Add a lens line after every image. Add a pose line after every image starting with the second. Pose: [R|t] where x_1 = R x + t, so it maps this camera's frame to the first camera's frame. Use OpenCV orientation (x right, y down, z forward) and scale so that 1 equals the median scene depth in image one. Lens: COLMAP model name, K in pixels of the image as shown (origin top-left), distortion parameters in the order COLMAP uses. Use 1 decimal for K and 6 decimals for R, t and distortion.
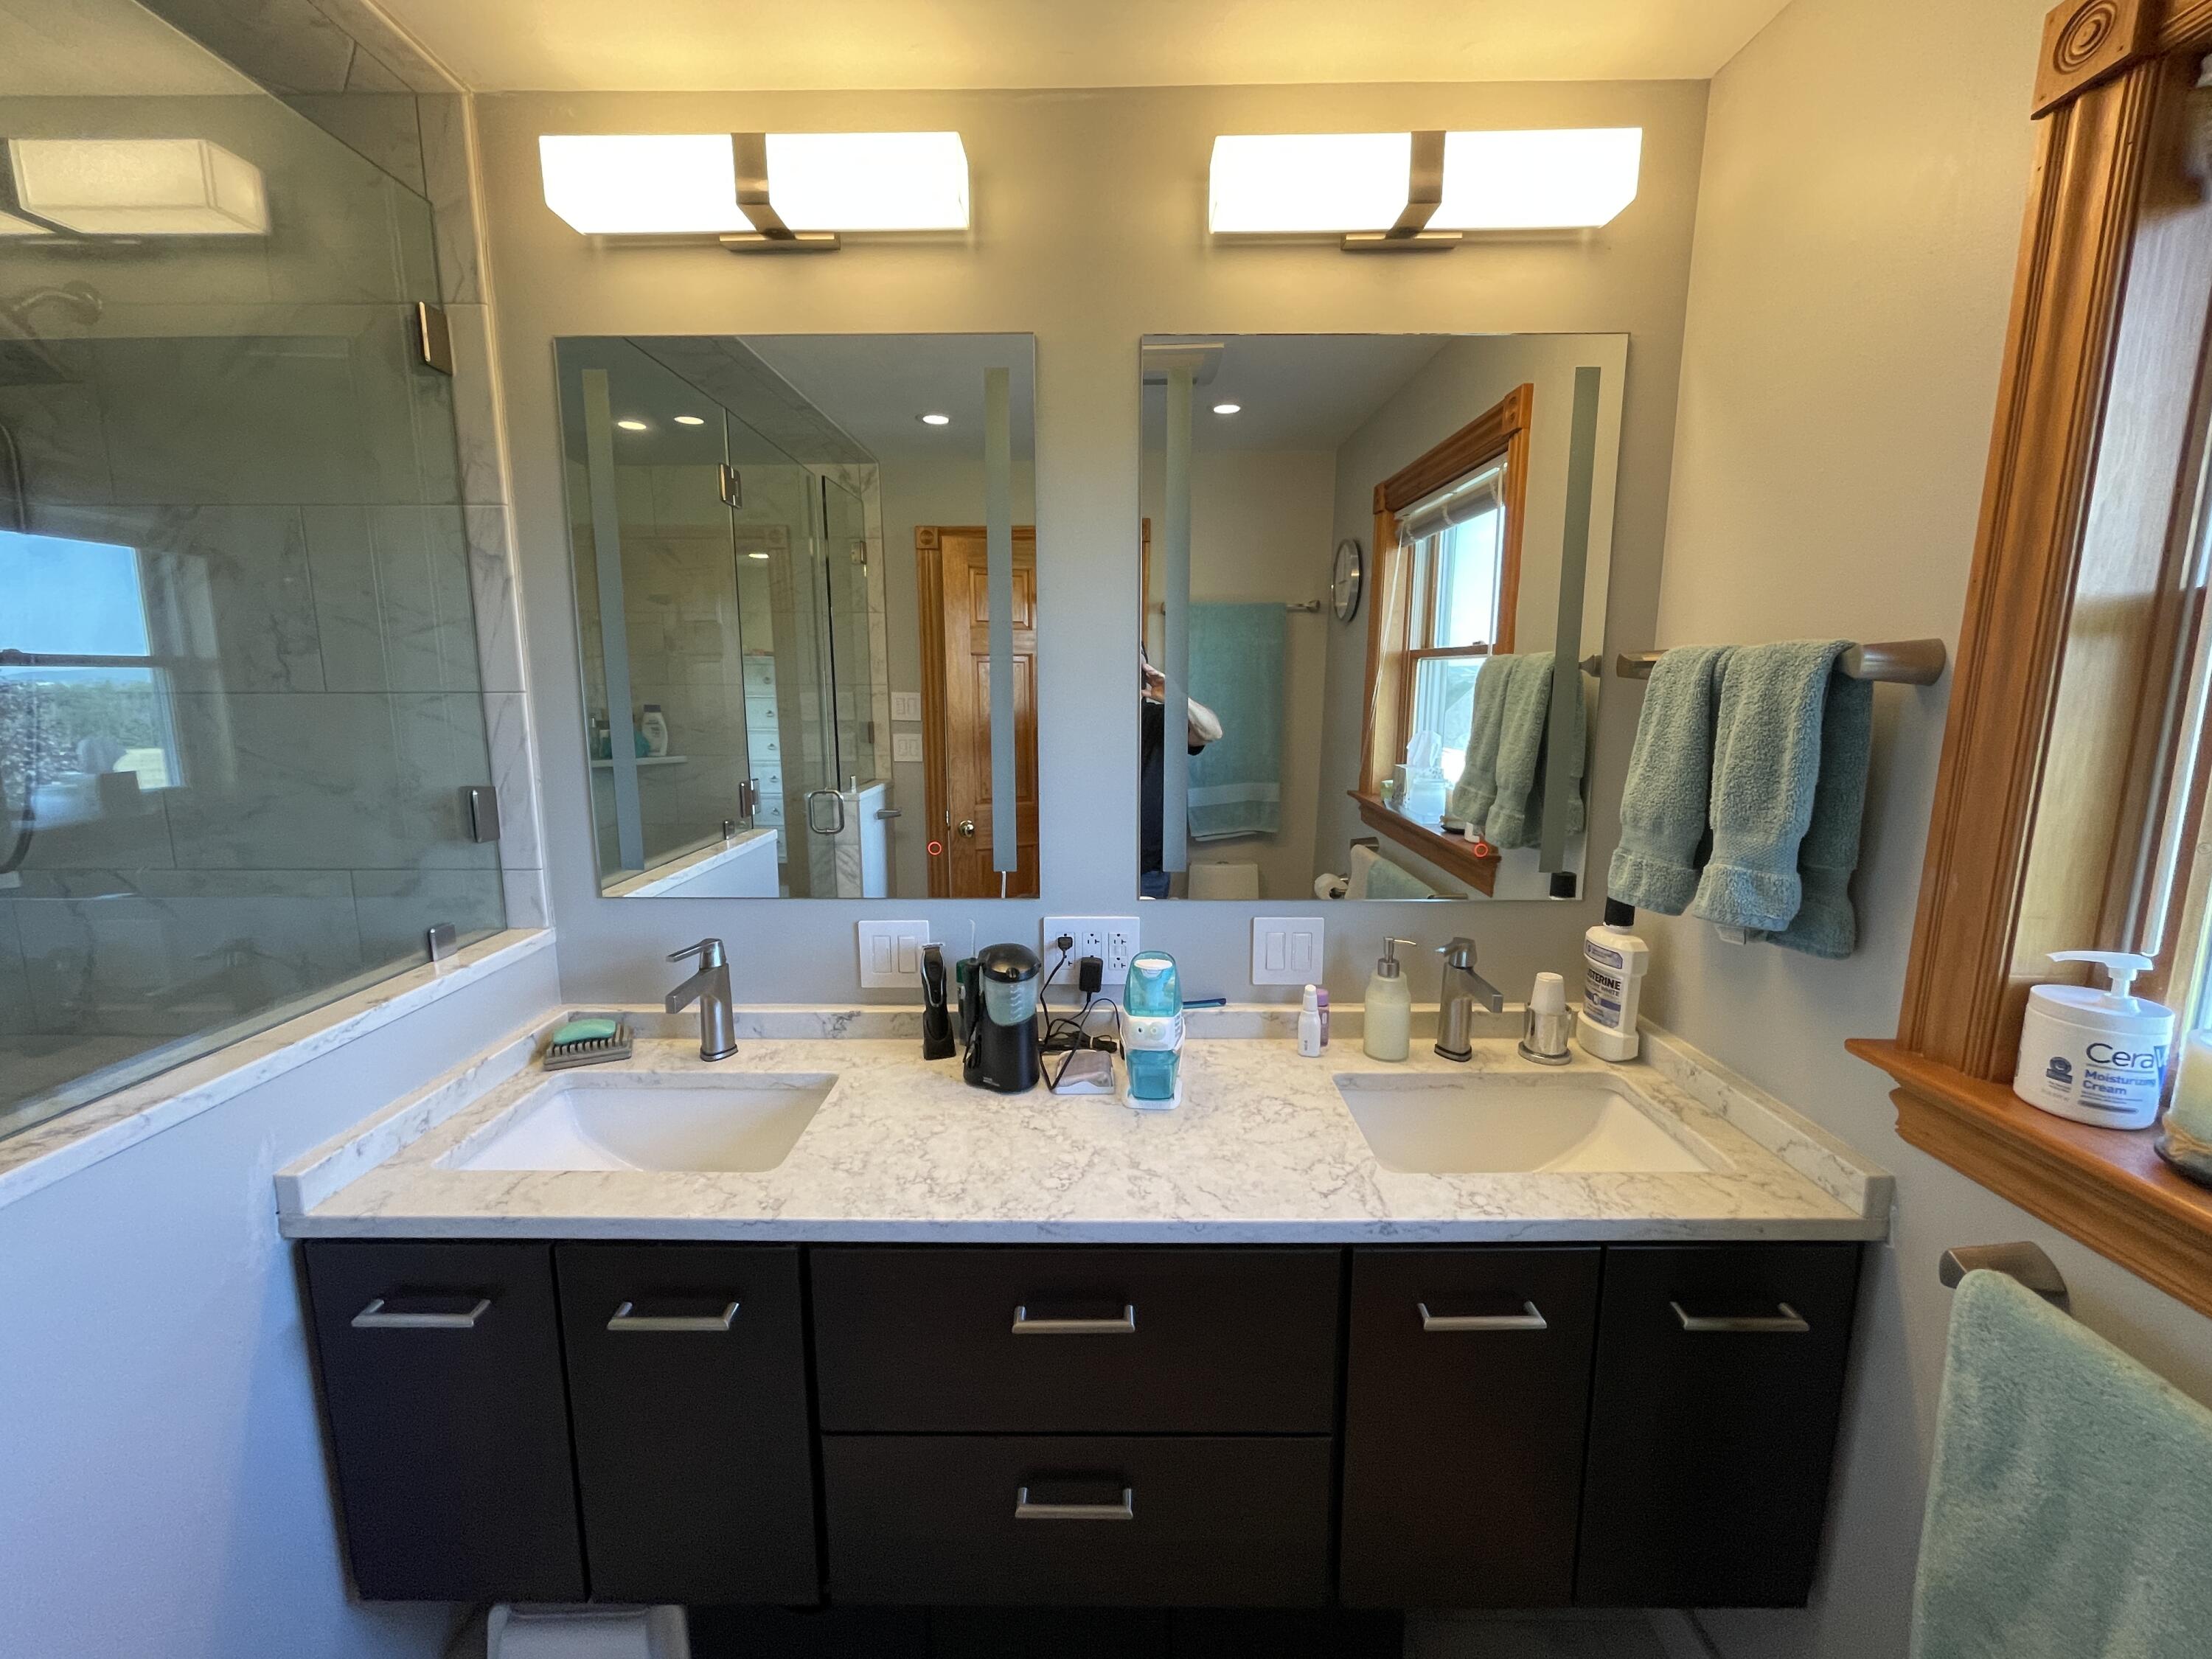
lens RADIAL K [[903.5, 0, 1100.5], [0, 903.5, 829.8], [0, 0, 1]] dist [0.002559, -0.000292]
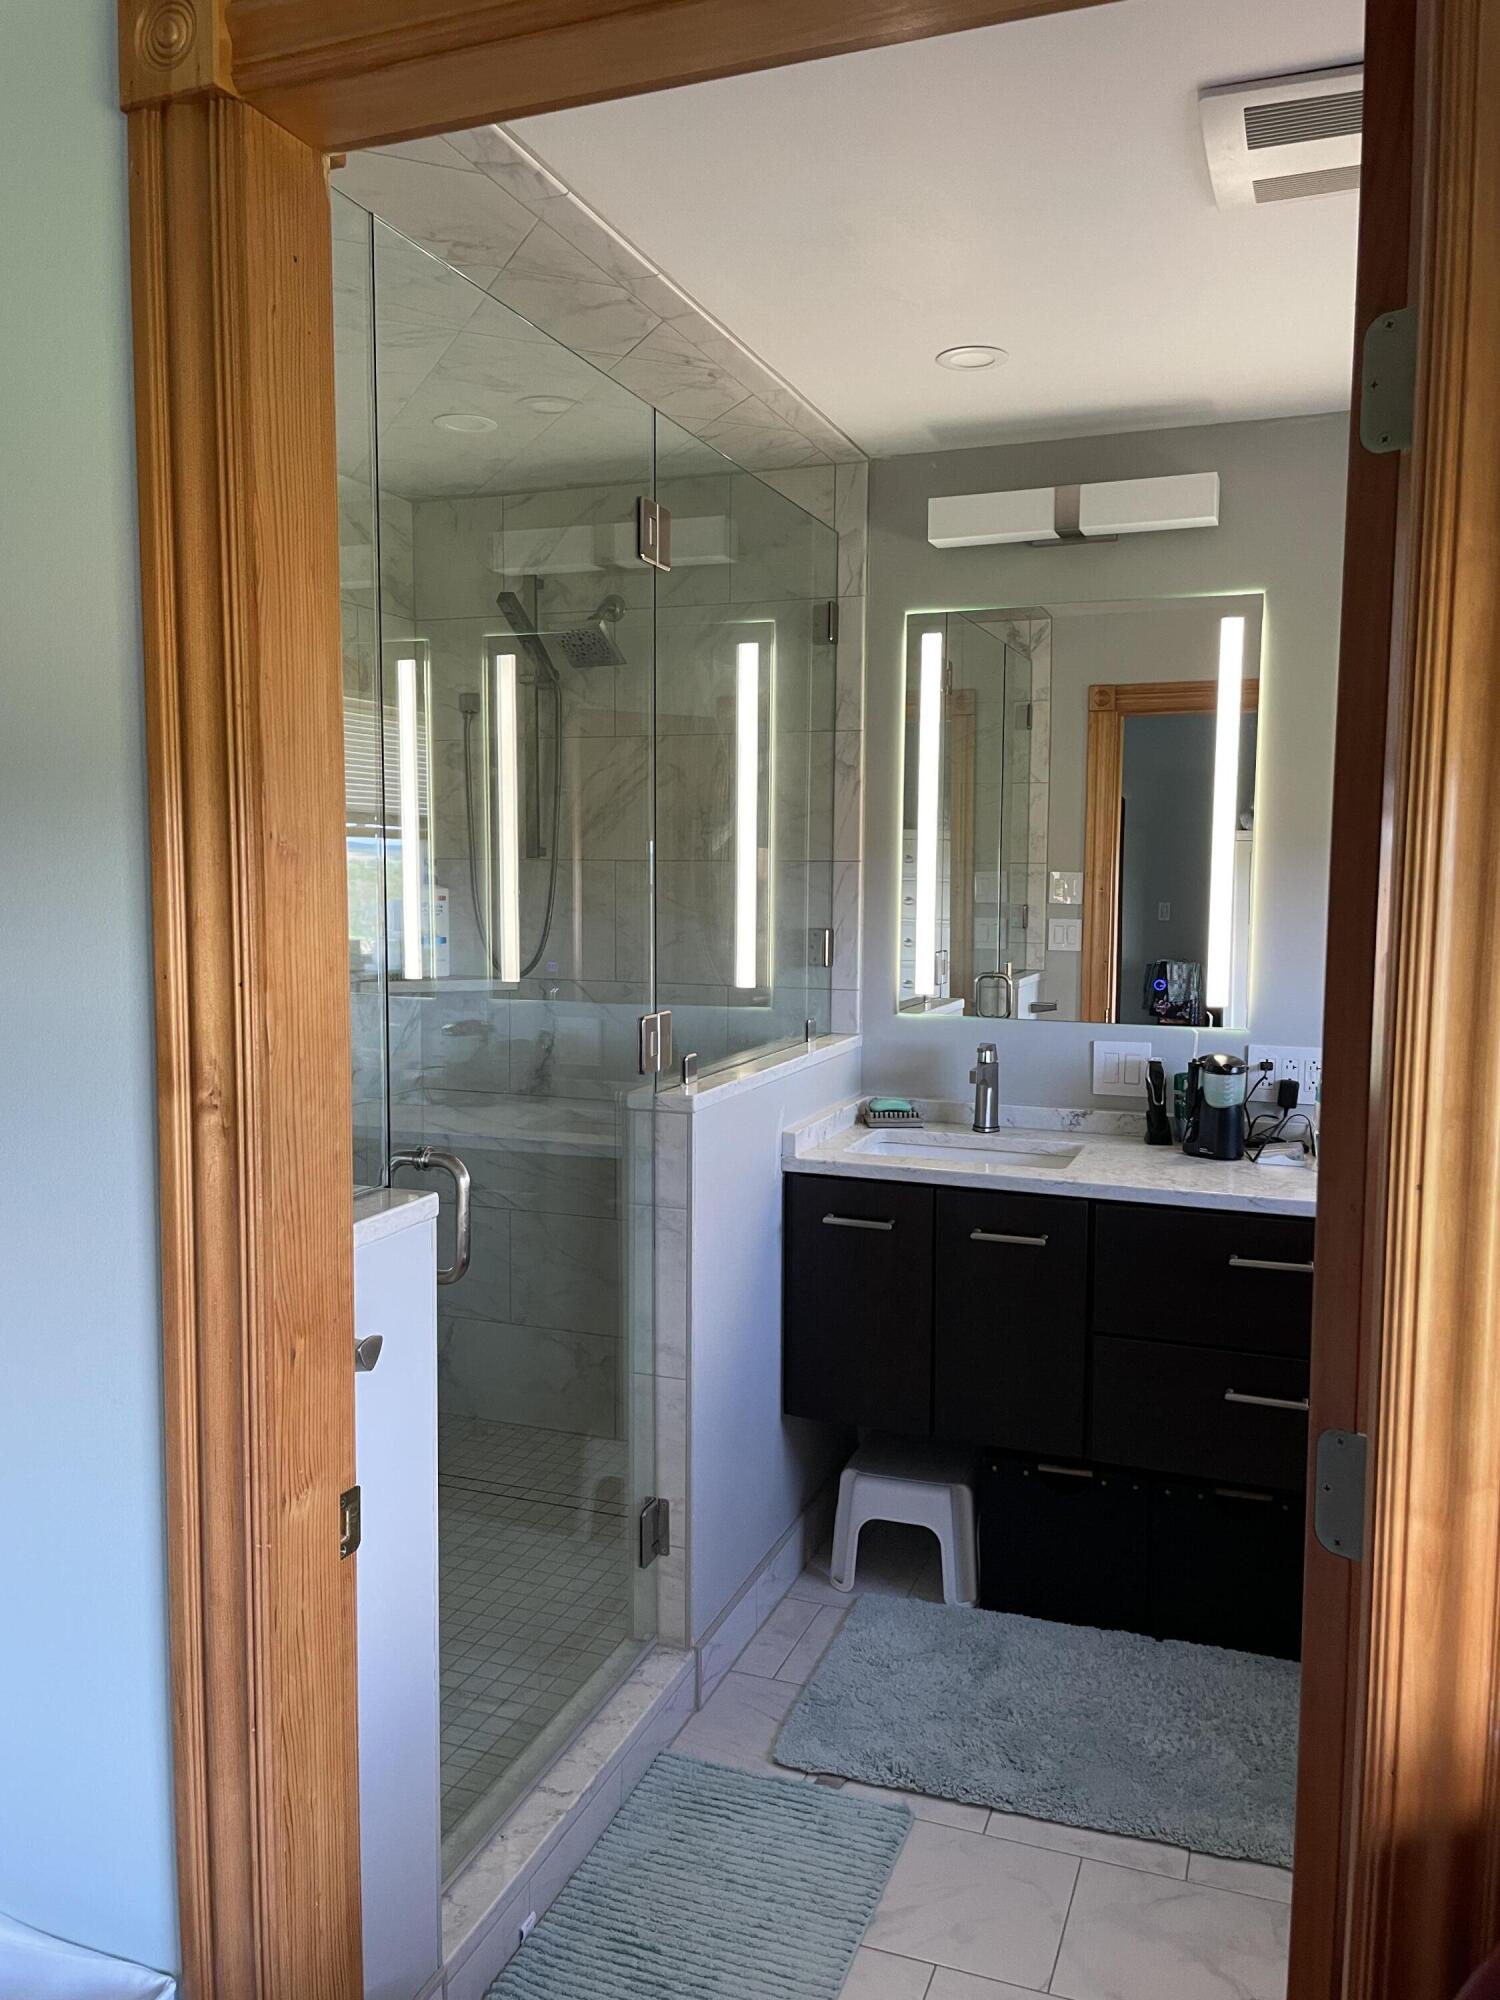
lens RADIAL K [[1512.4, 0, 738.8], [0, 1512.4, 994.6], [0, 0, 1]] dist [0.066258, -0.003790]
pose [[0.936518, 0.037083, -0.348653, 0.007904], [-0.064833, 0.995559, -0.068261, 0.221884], [0.344573, 0.086532, 0.934763, -1.217188]]
